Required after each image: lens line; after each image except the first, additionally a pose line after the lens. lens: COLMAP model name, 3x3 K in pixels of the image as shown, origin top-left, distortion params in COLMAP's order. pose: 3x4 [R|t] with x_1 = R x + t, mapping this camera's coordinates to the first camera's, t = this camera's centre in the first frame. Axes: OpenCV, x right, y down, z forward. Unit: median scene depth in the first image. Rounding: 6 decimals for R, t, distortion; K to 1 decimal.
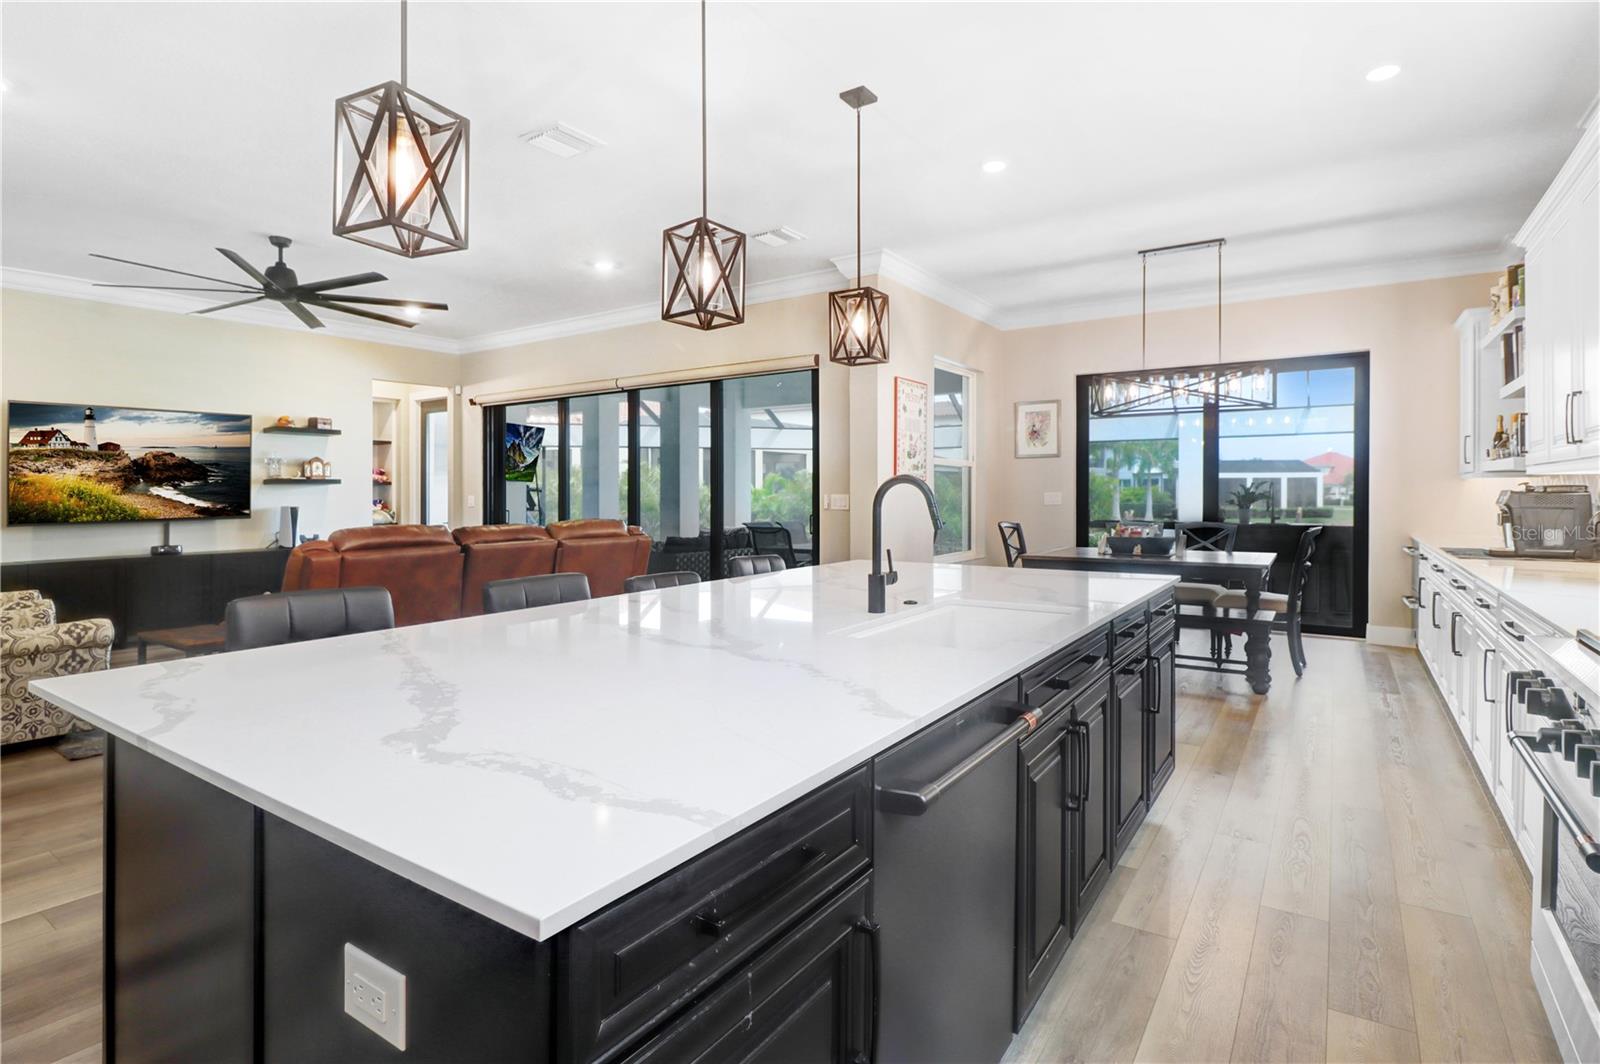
lens RADIAL K [[813.3, 0, 810.1], [0, 813.3, 485.5], [0, 0, 1]] dist [-0.023066, -0.000108]
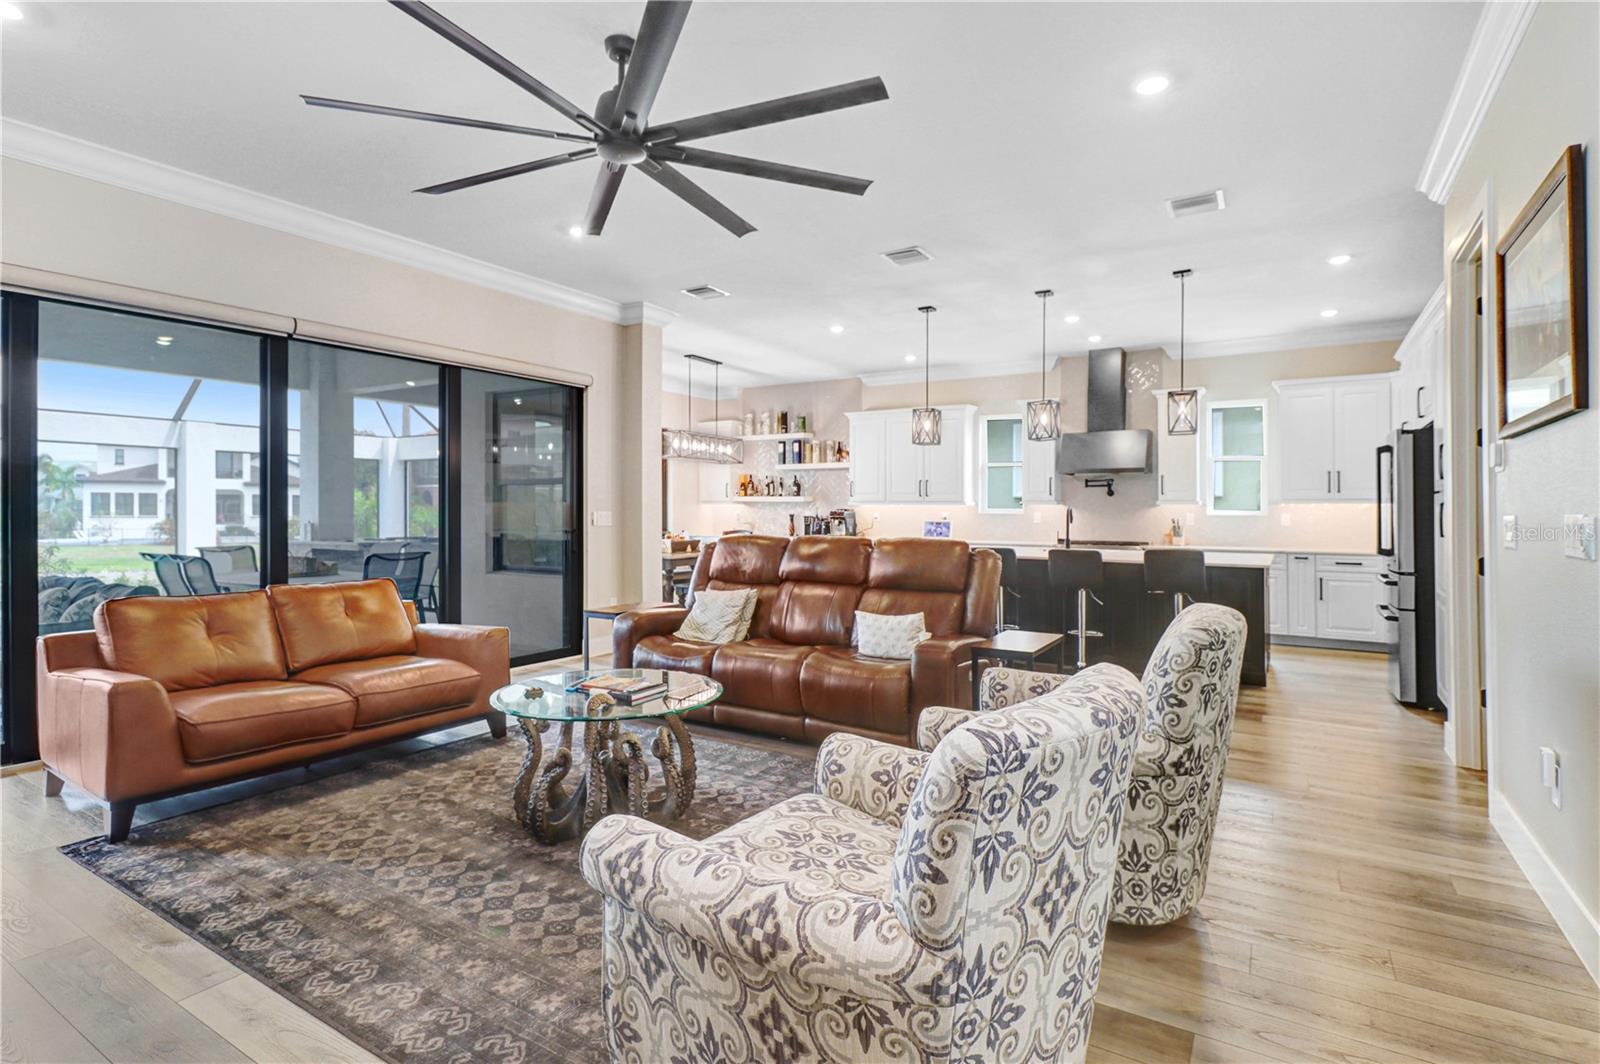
lens RADIAL K [[833.3, 0, 808.5], [0, 833.3, 507.2], [0, 0, 1]] dist [-0.002701, -0.000719]
pose [[-0.011343, 0.013683, 0.999842, -1.280429], [-0.009005, 0.999864, -0.013785, 0.024834], [-0.999895, -0.009160, -0.011218, 0.848136]]
